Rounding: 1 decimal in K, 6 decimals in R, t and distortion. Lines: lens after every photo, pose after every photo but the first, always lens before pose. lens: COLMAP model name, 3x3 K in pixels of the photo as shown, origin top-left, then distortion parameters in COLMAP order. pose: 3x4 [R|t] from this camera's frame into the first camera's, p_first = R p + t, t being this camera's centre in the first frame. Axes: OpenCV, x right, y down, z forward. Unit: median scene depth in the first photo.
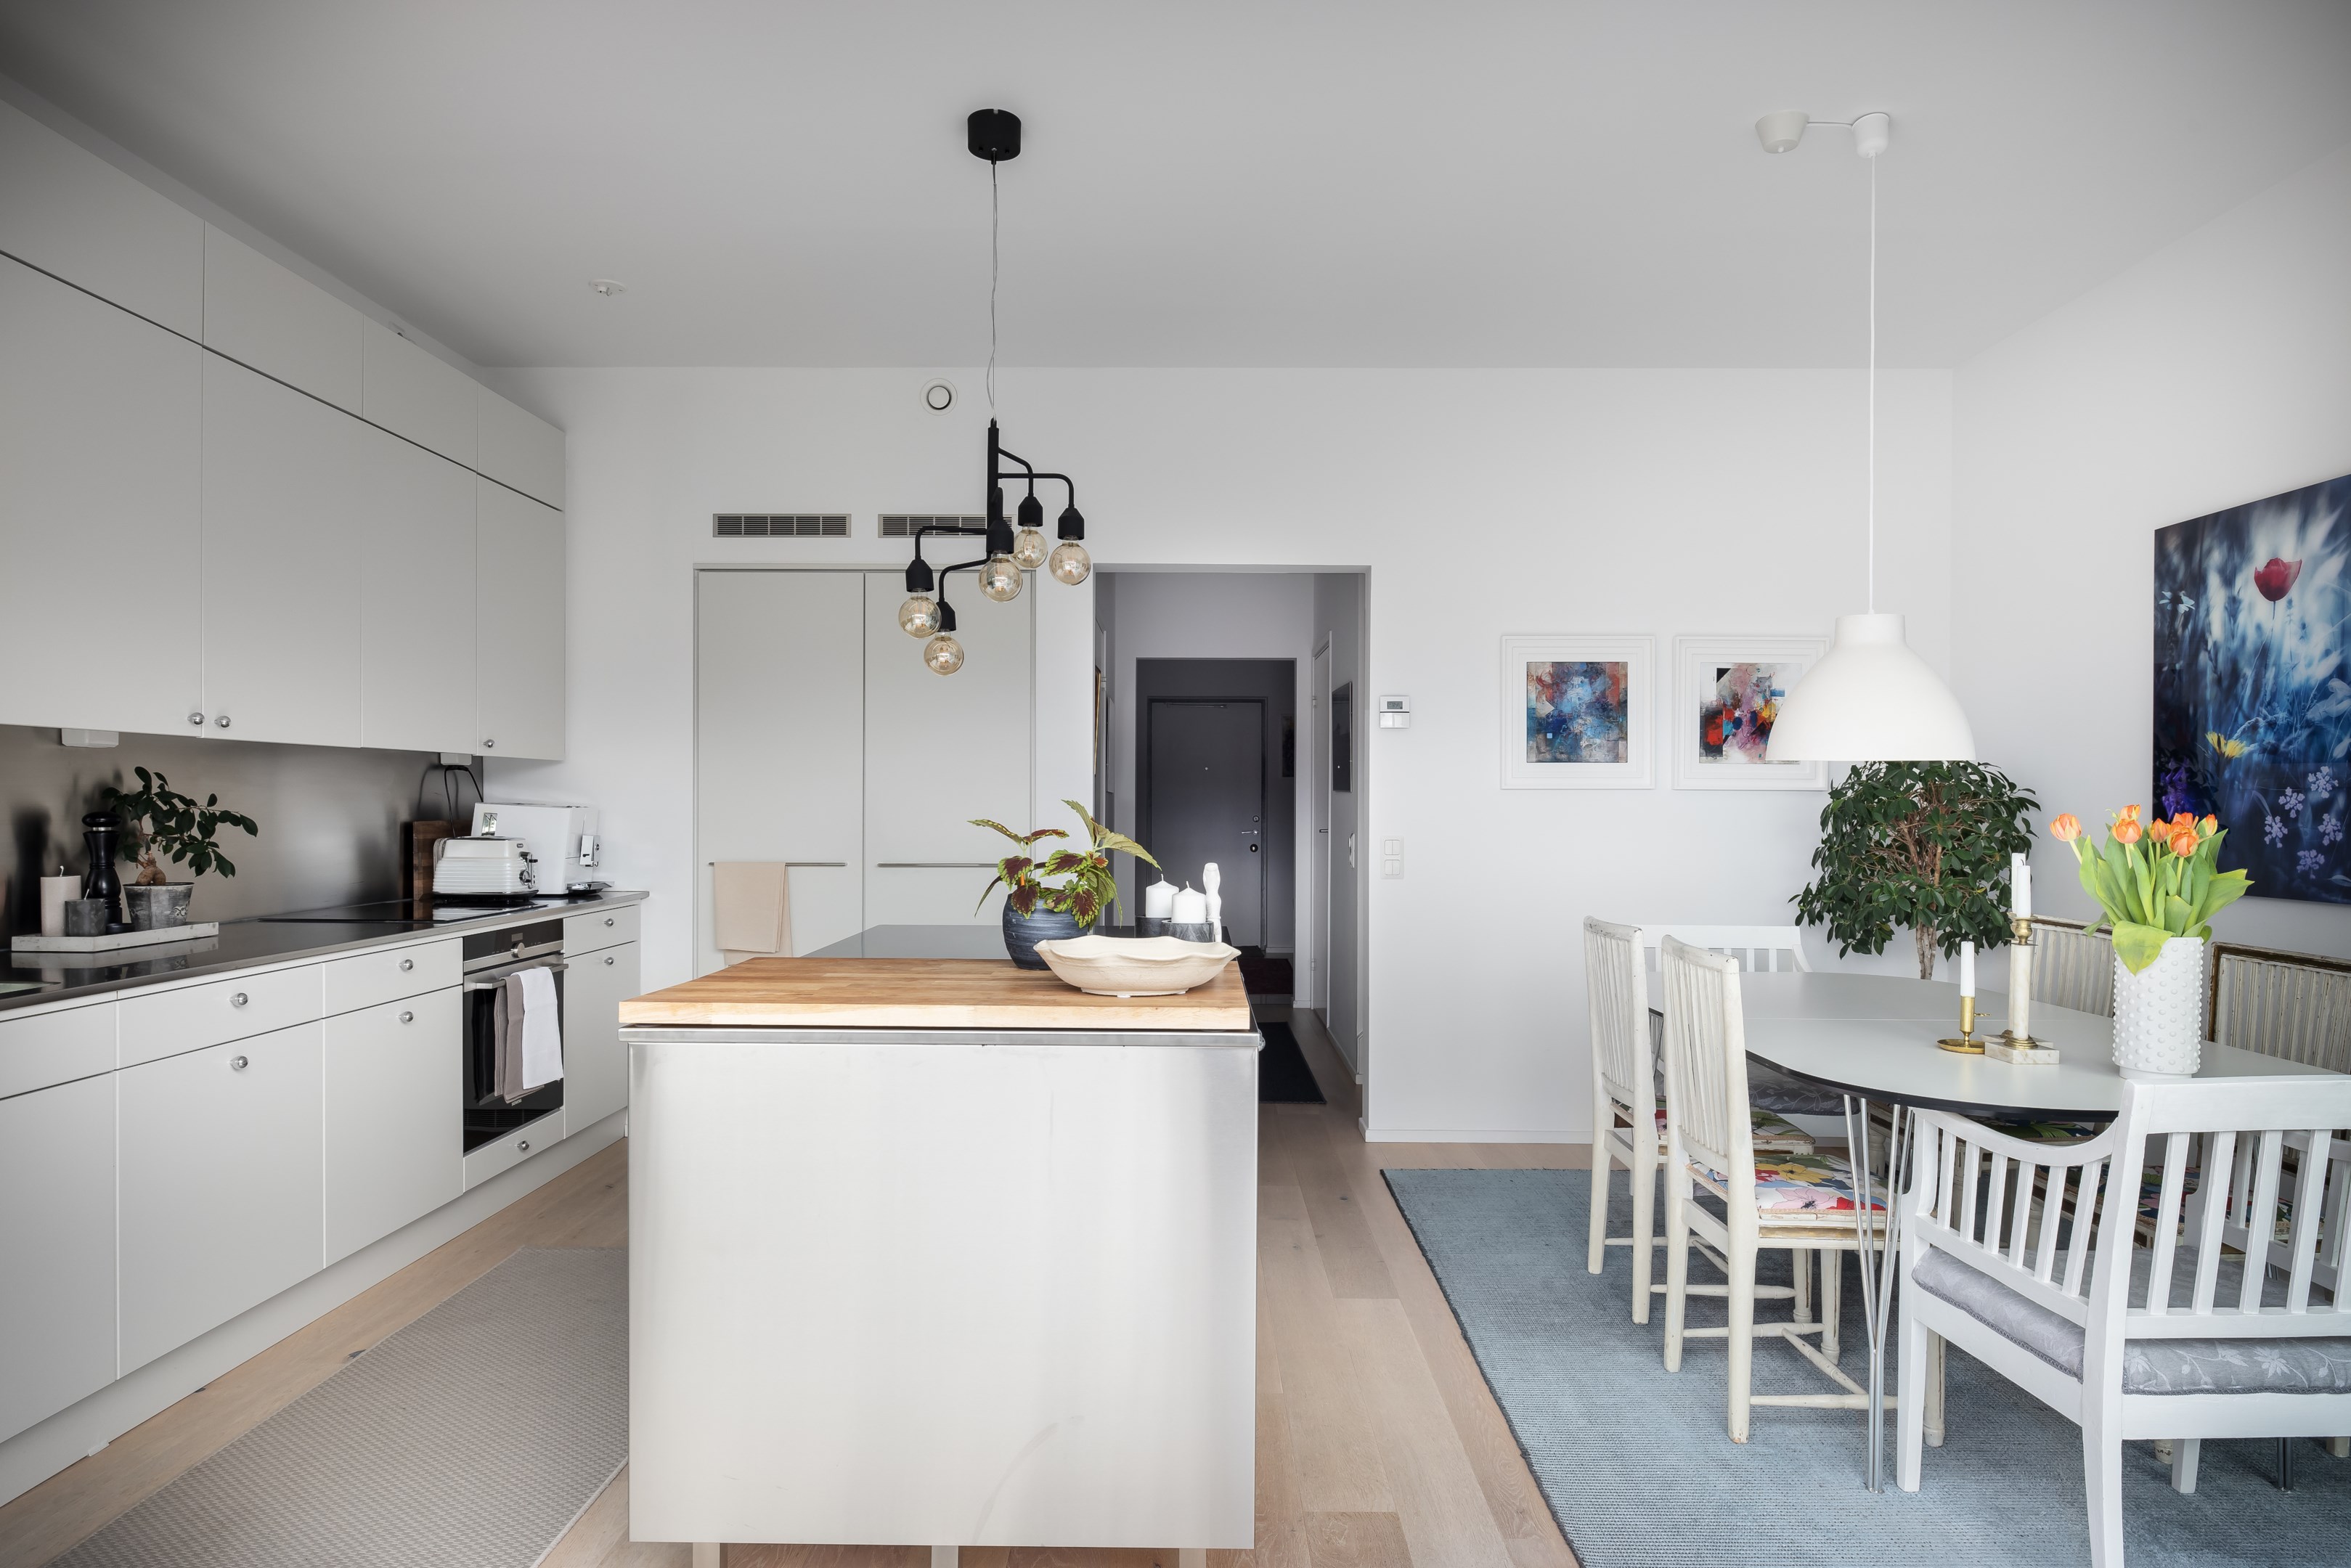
lens RADIAL K [[1365.1, 0, 1175.8], [0, 1365.1, 811.2], [0, 0, 1]] dist [-0.001935, -0.000138]
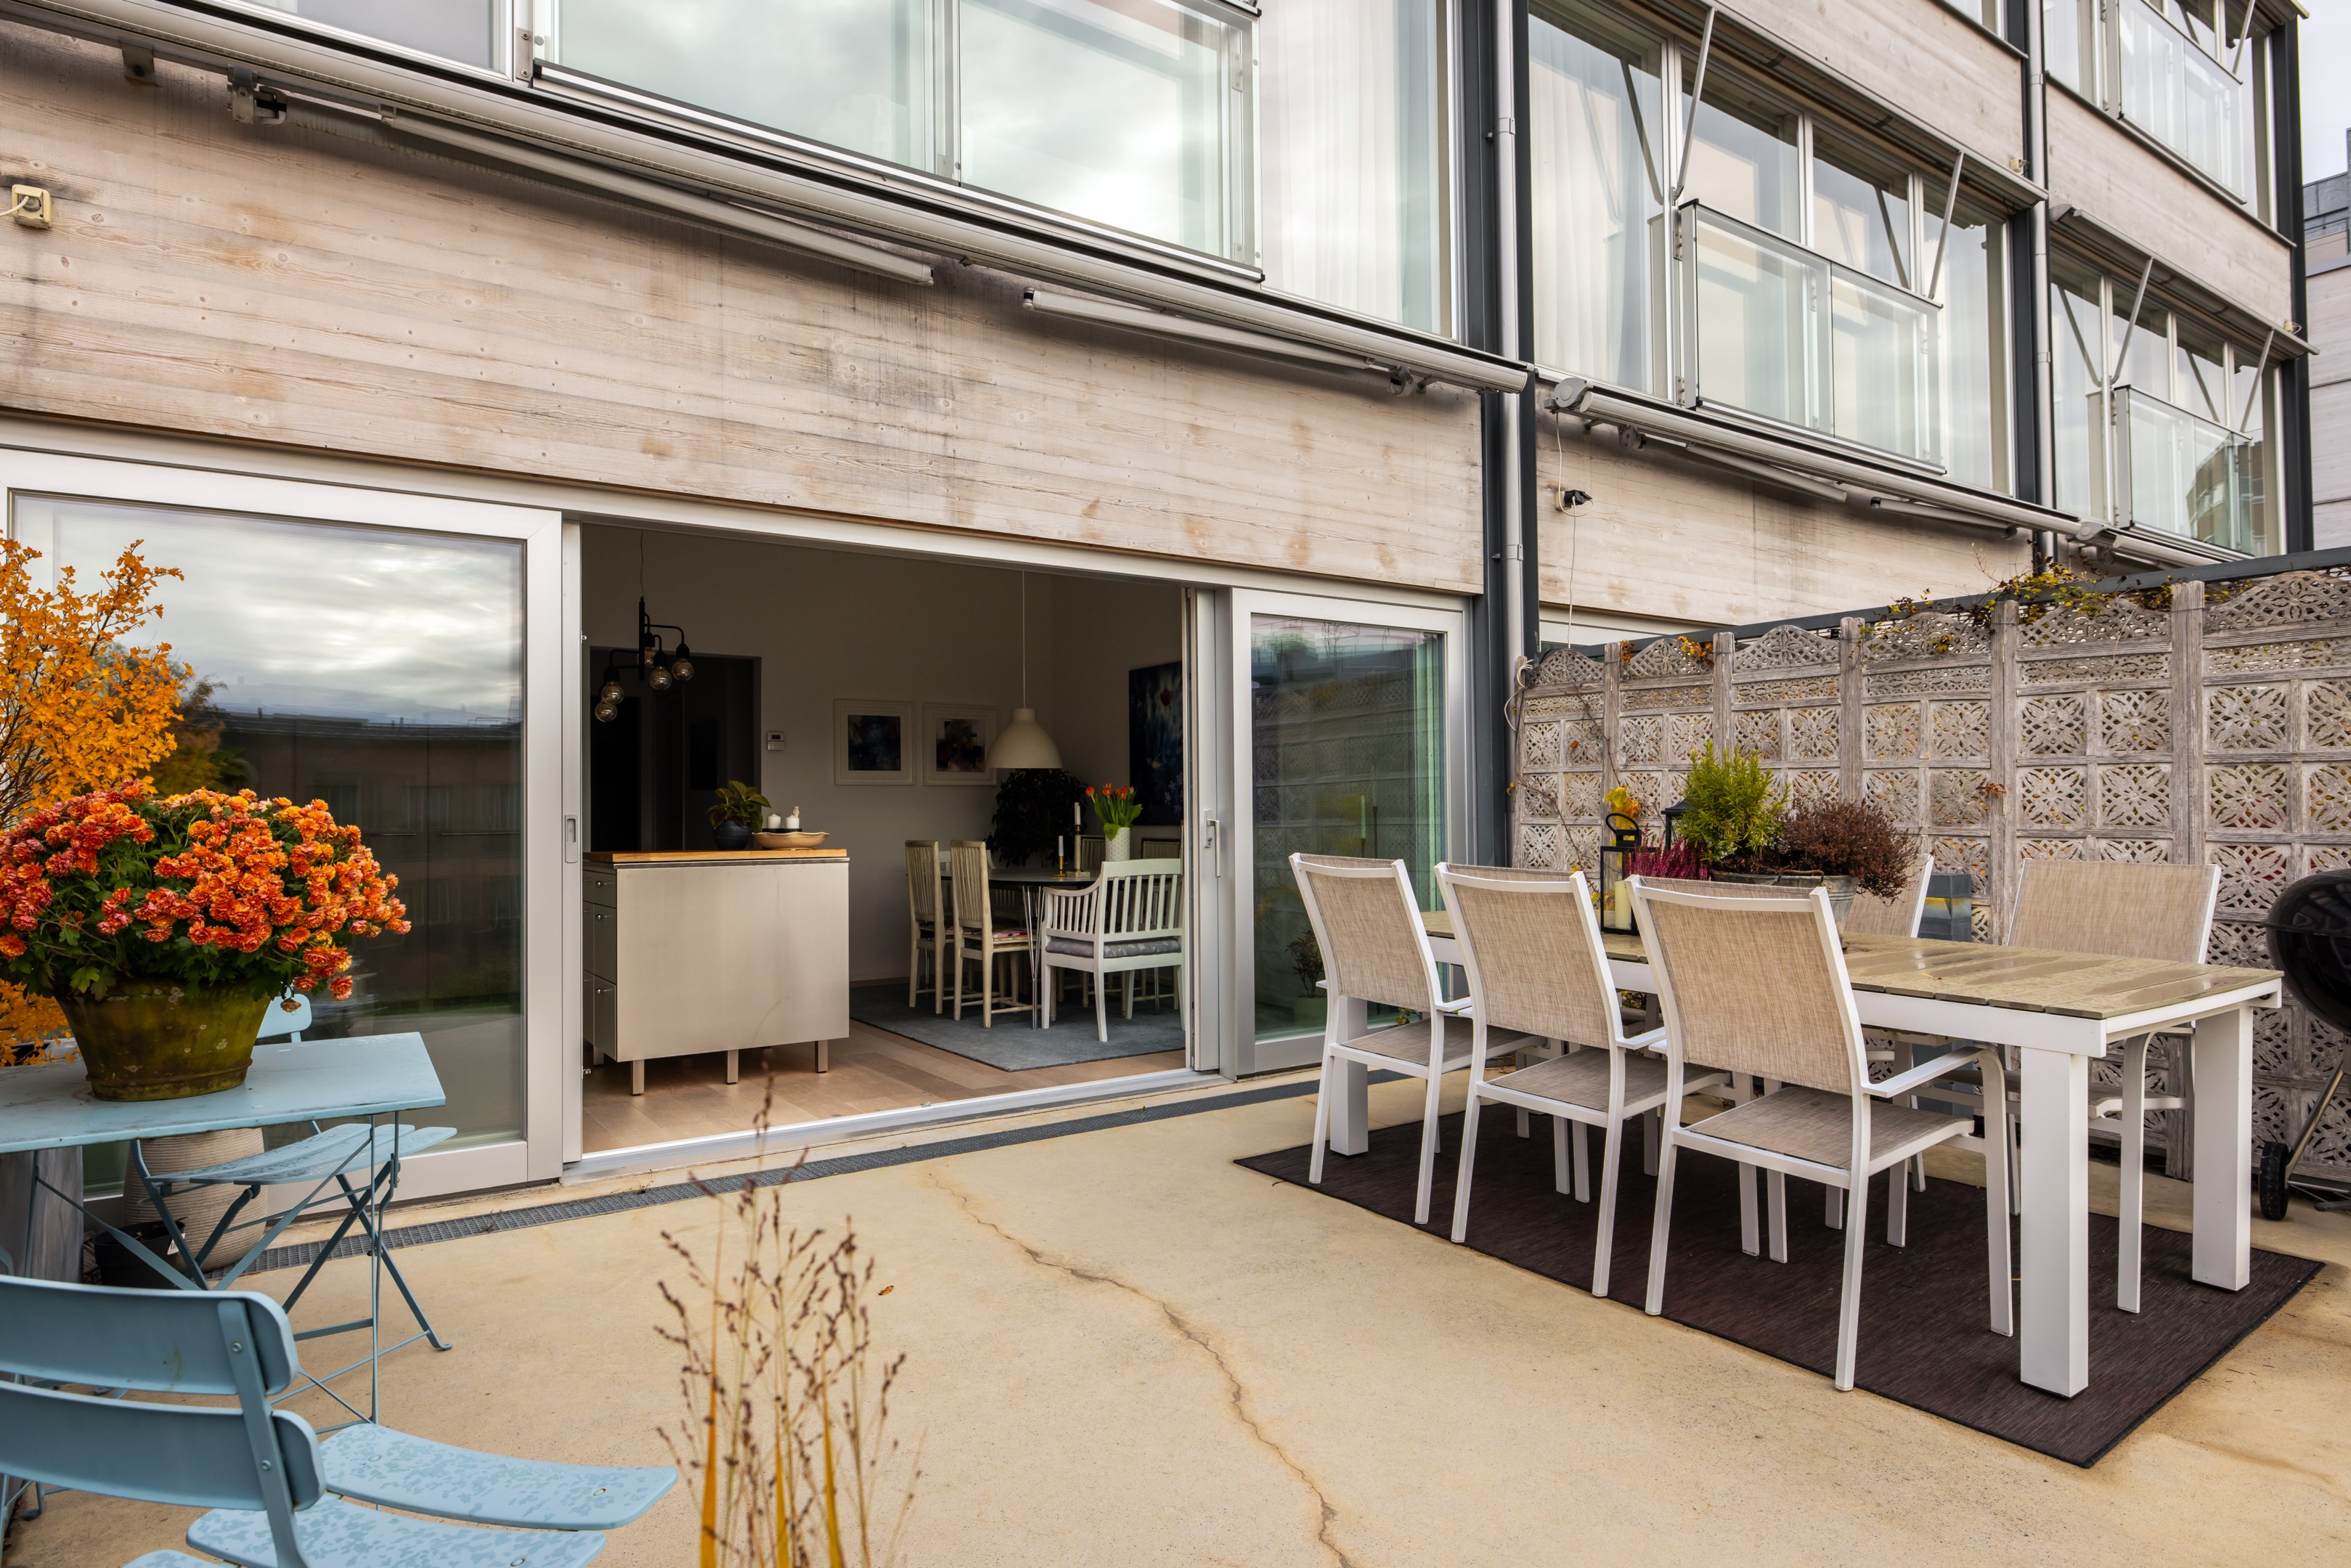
lens RADIAL K [[1335.8, 0, 1175.5], [0, 1335.8, 784.0], [0, 0, 1]] dist [0.001606, 0.000651]
pose [[0.819253, 0.001767, 0.573429, -0.638277], [0.016961, 0.999483, -0.027312, 0.060742], [-0.573181, 0.032102, 0.818800, -1.105342]]
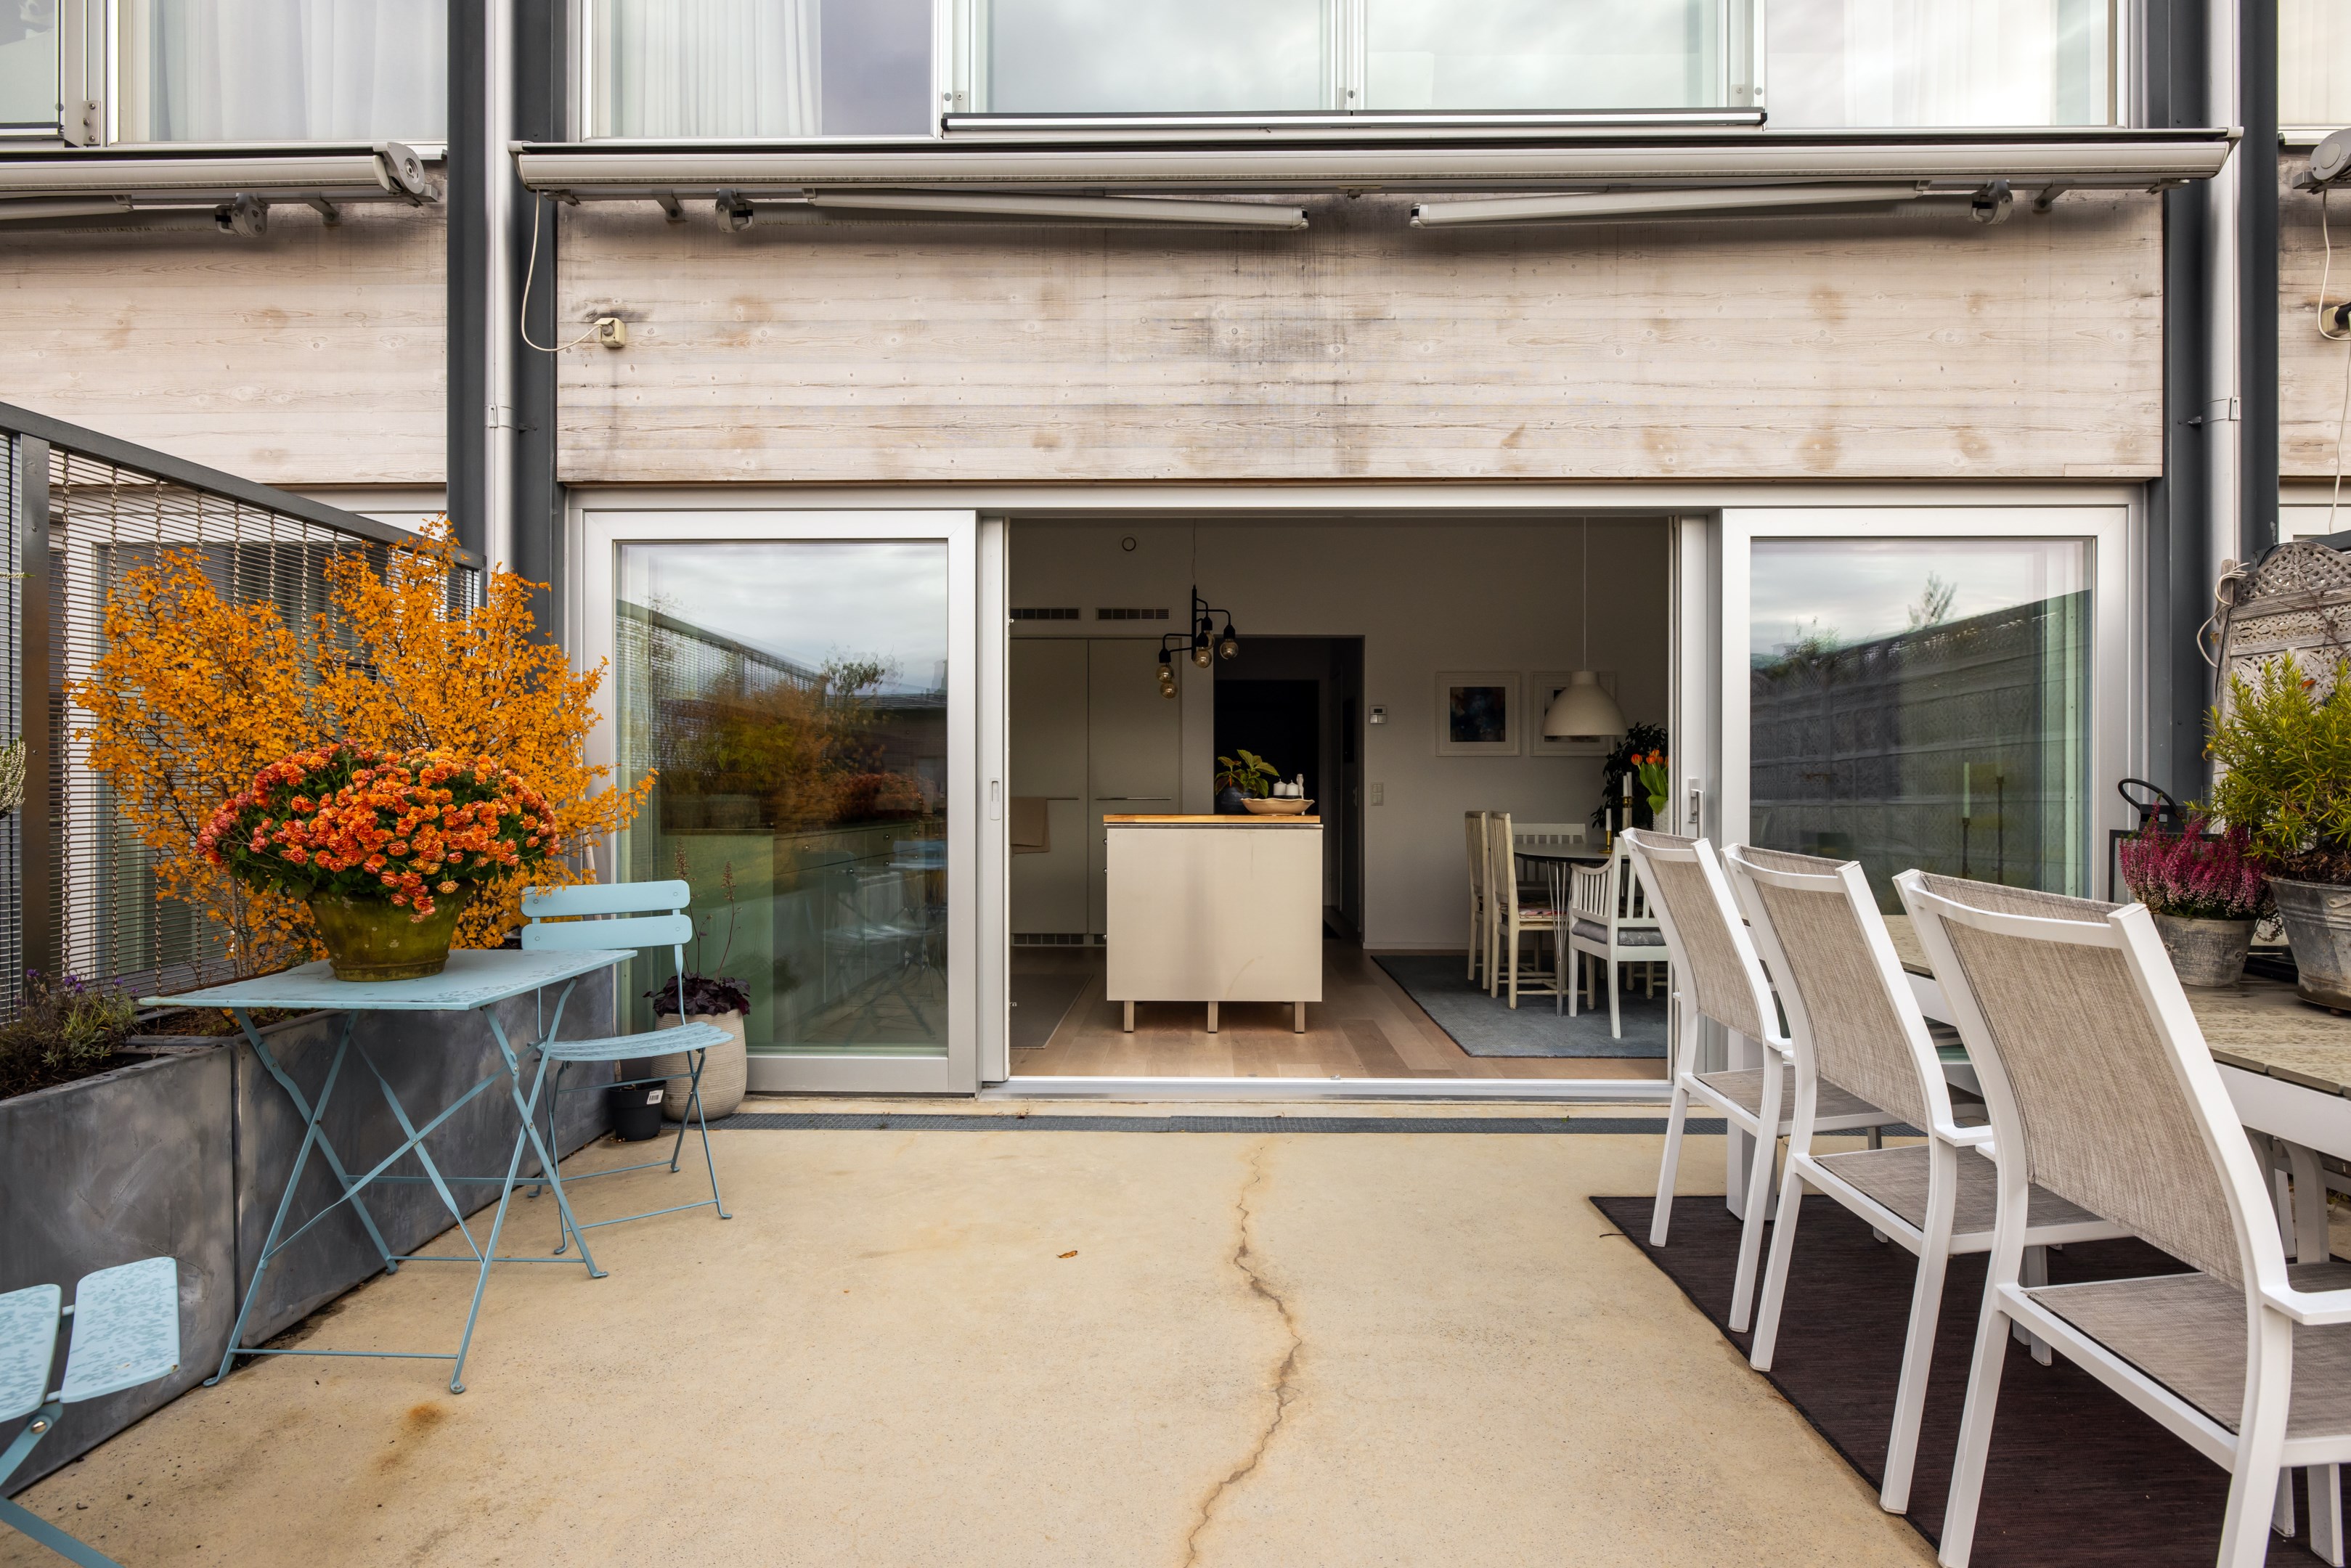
lens RADIAL K [[1245.1, 0, 1170.7], [0, 1245.1, 792.8], [0, 0, 1]] dist [-0.004336, 0.000663]
pose [[0.999823, -0.001937, -0.018703, -0.137399], [0.001771, 0.999959, -0.008893, 0.074882], [0.018719, 0.008858, 0.999786, -1.073970]]
